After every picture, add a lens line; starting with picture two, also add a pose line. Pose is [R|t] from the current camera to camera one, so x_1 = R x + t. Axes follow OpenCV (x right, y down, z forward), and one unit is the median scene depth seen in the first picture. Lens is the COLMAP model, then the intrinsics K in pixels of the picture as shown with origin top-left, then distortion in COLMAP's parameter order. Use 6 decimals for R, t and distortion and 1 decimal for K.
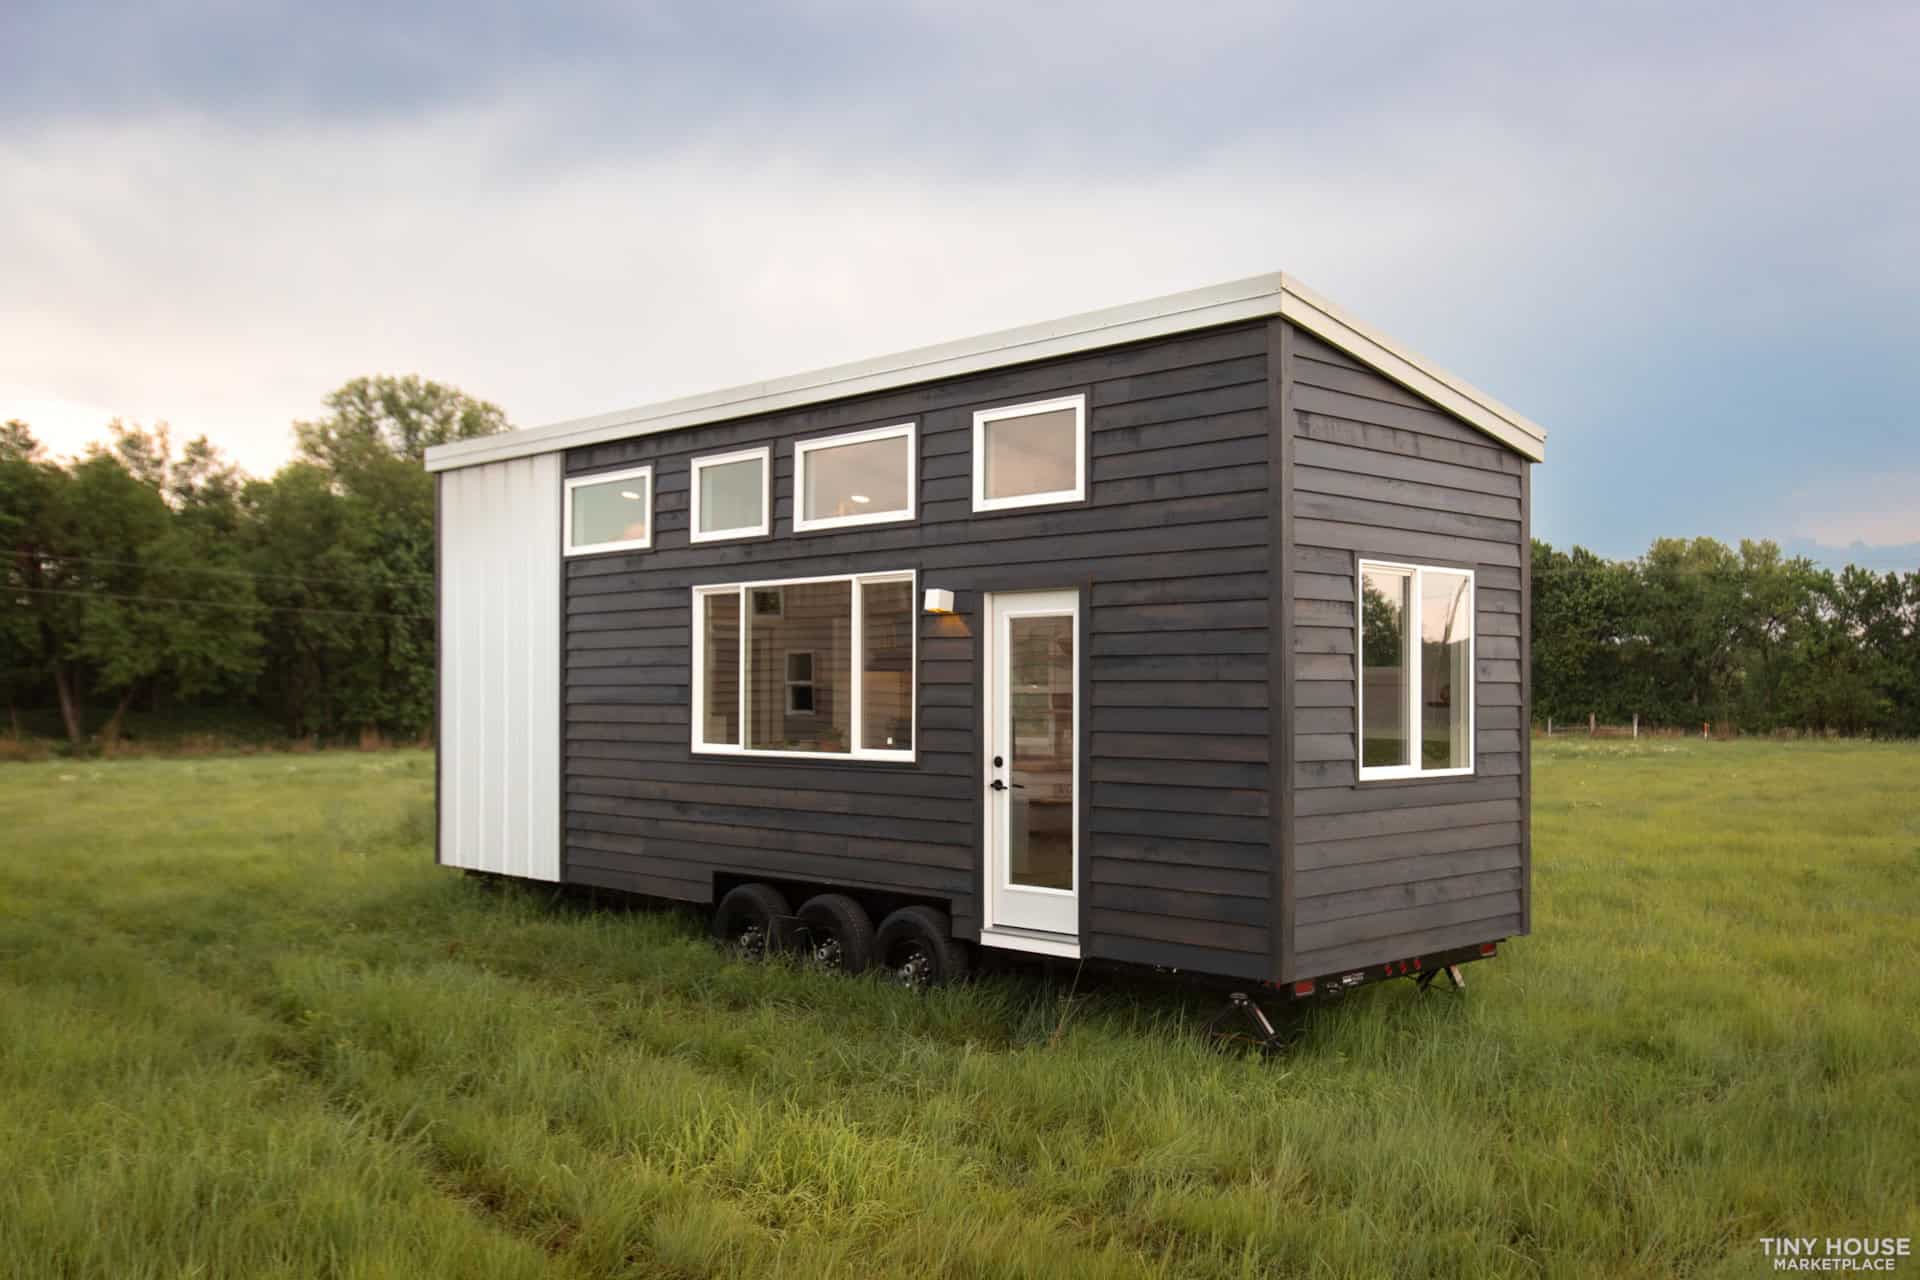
lens RADIAL K [[1667.6, 0, 1068.2], [0, 1667.6, 678.7], [0, 0, 1]] dist [0.004926, 0.006876]
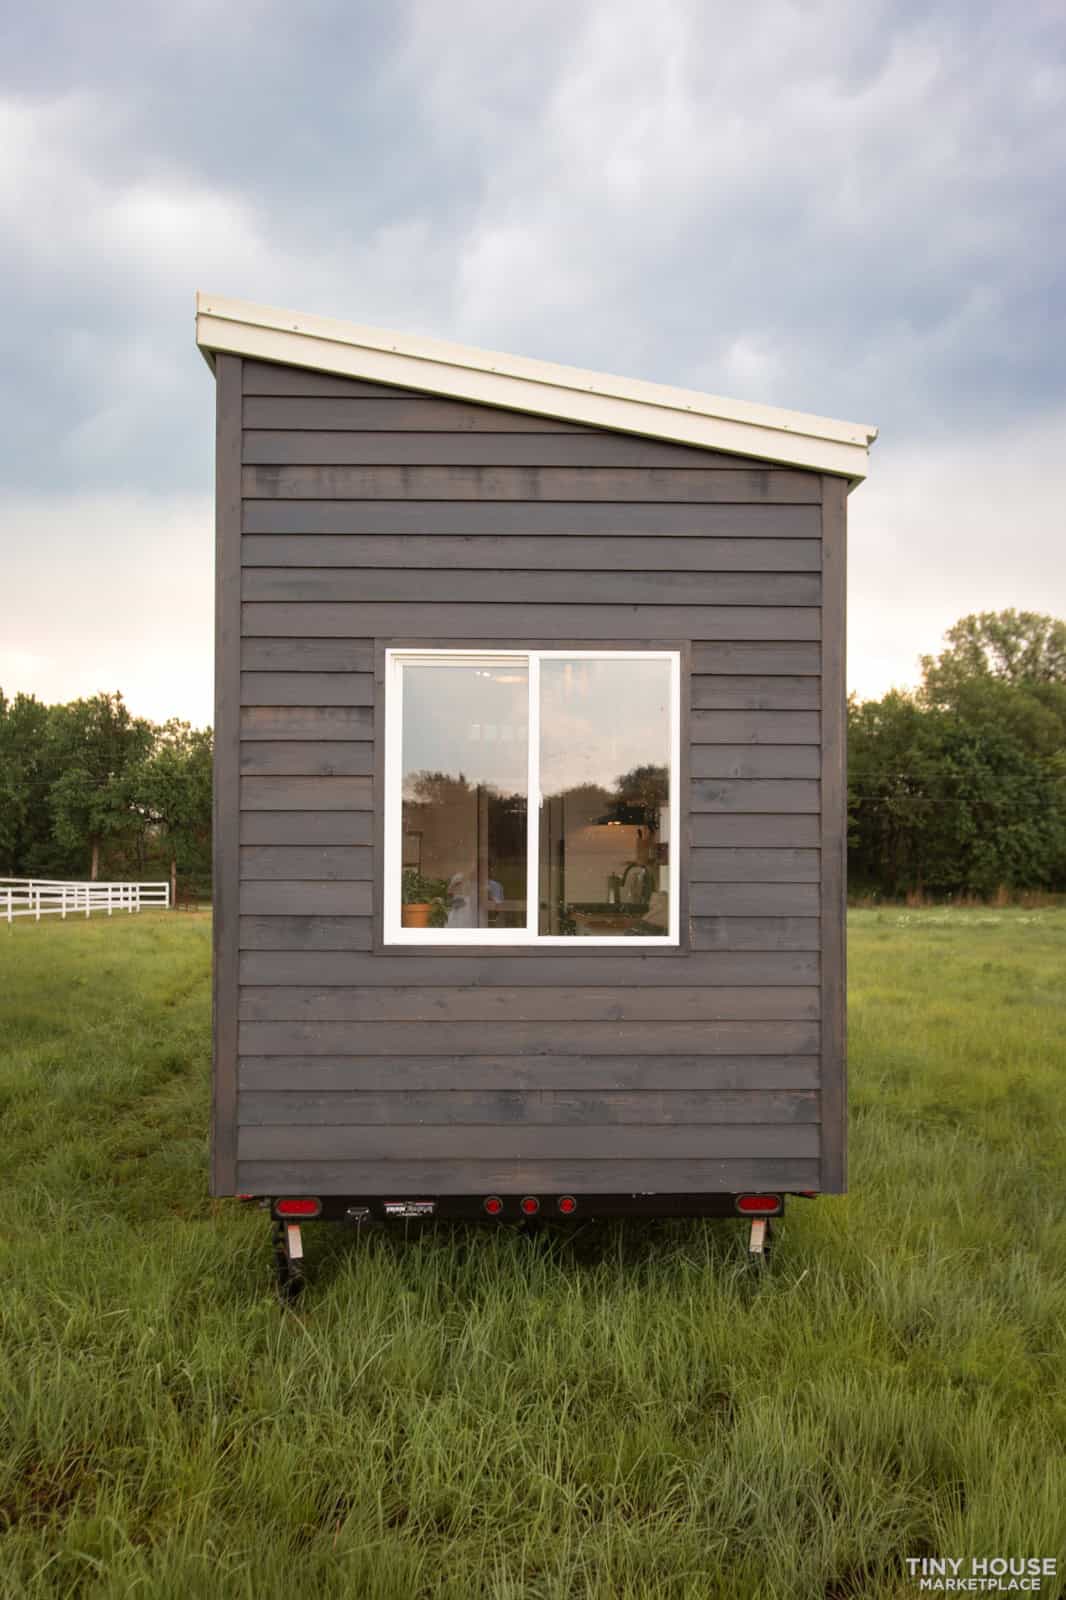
lens RADIAL K [[1333.0, 0, 535.0], [0, 1333.0, 850.5], [0, 0, 1]] dist [0.007037, -0.002894]
pose [[0.726128, -0.003781, -0.687549, 0.504324], [0.002462, 0.999993, -0.002899, 0.016591], [0.687555, 0.000412, 0.726132, 0.485622]]
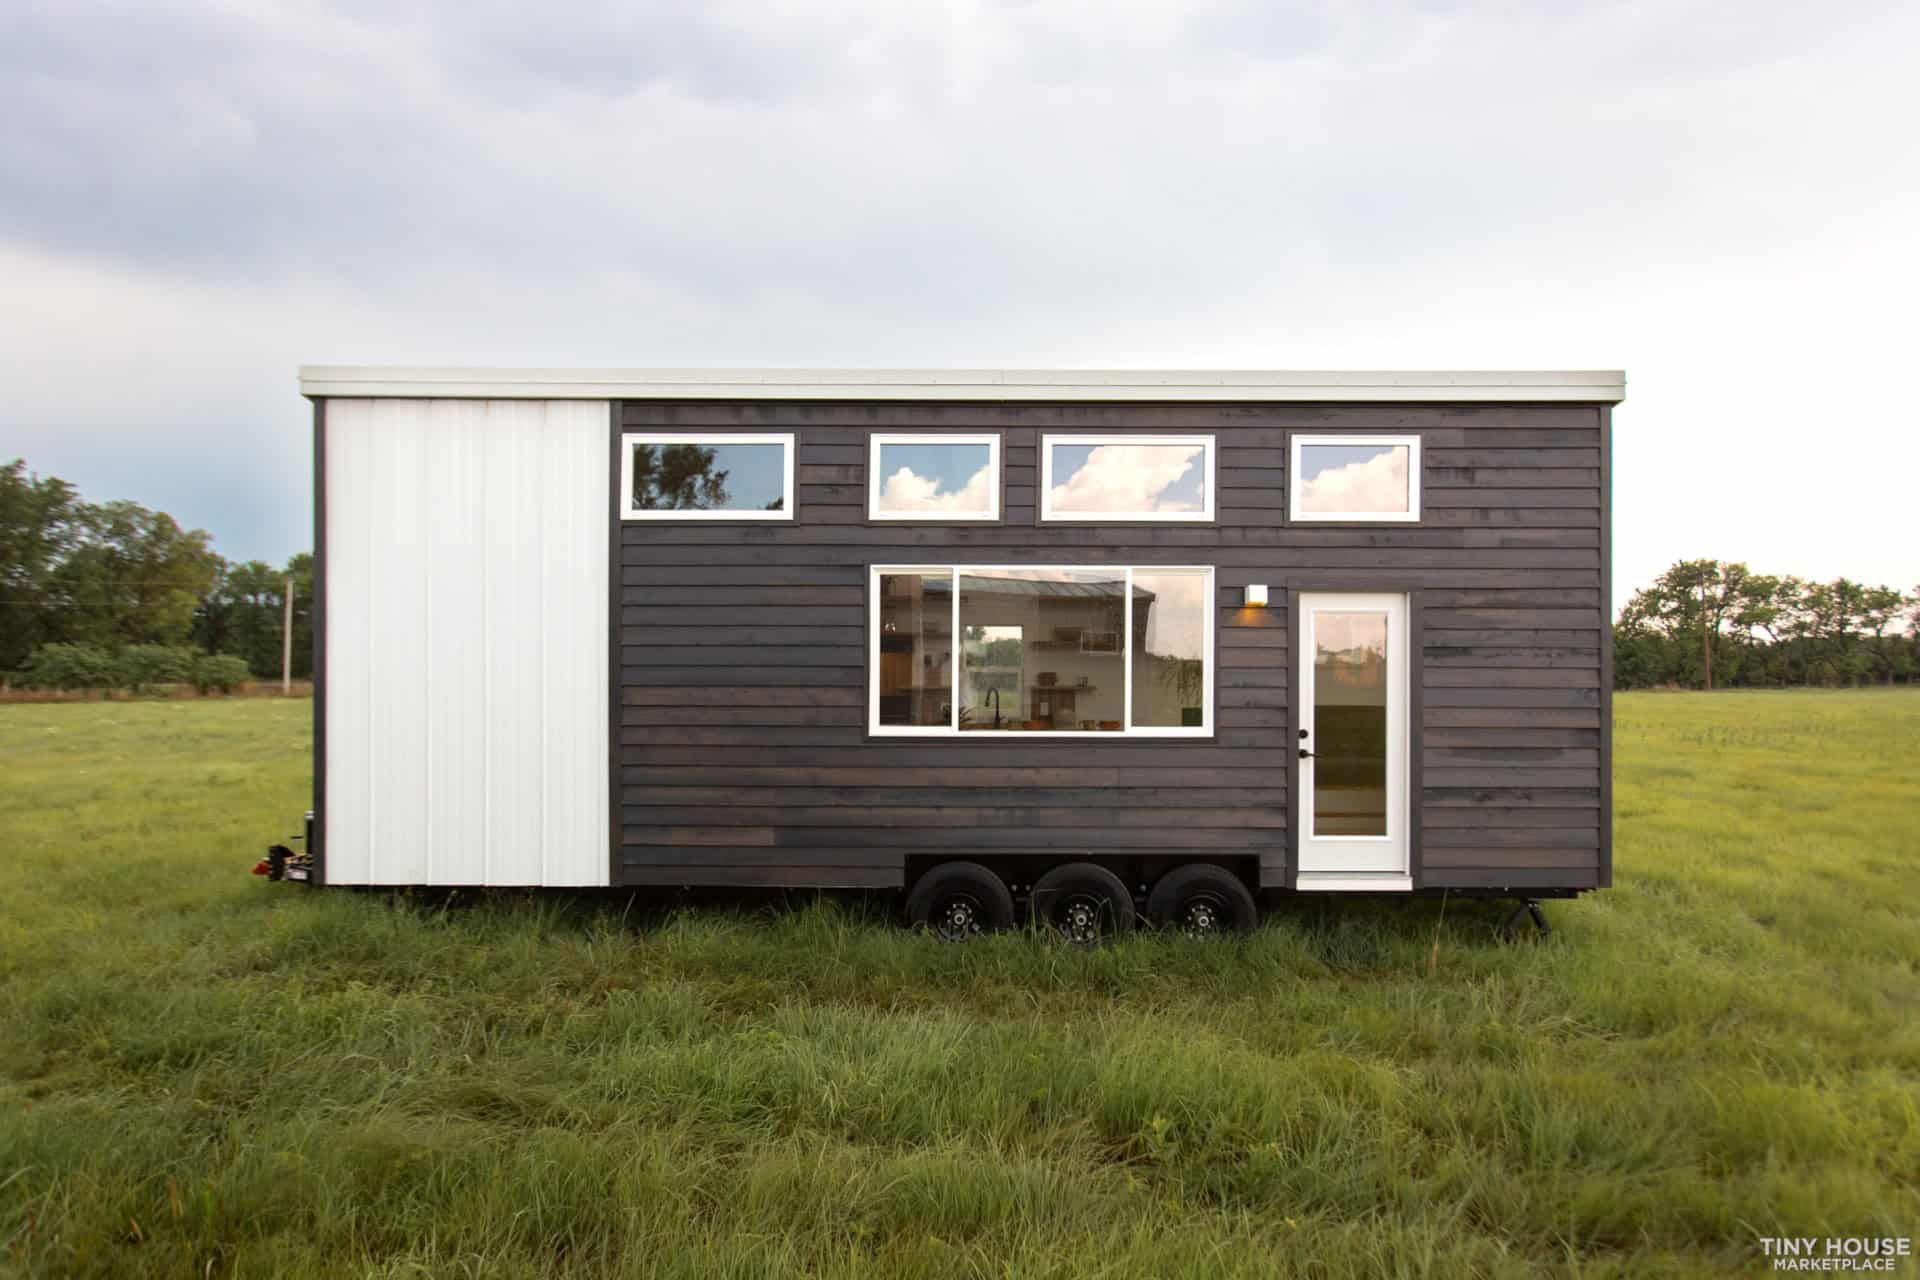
lens RADIAL K [[1100.4, 0, 960.4], [0, 1100.4, 669.3], [0, 0, 1]] dist [-0.001450, 0.002023]
pose [[0.735267, 0.002823, 0.677772, -0.662043], [-0.009940, 0.999929, 0.006619, 0.000939], [-0.677705, -0.011604, 0.735242, 0.522888]]
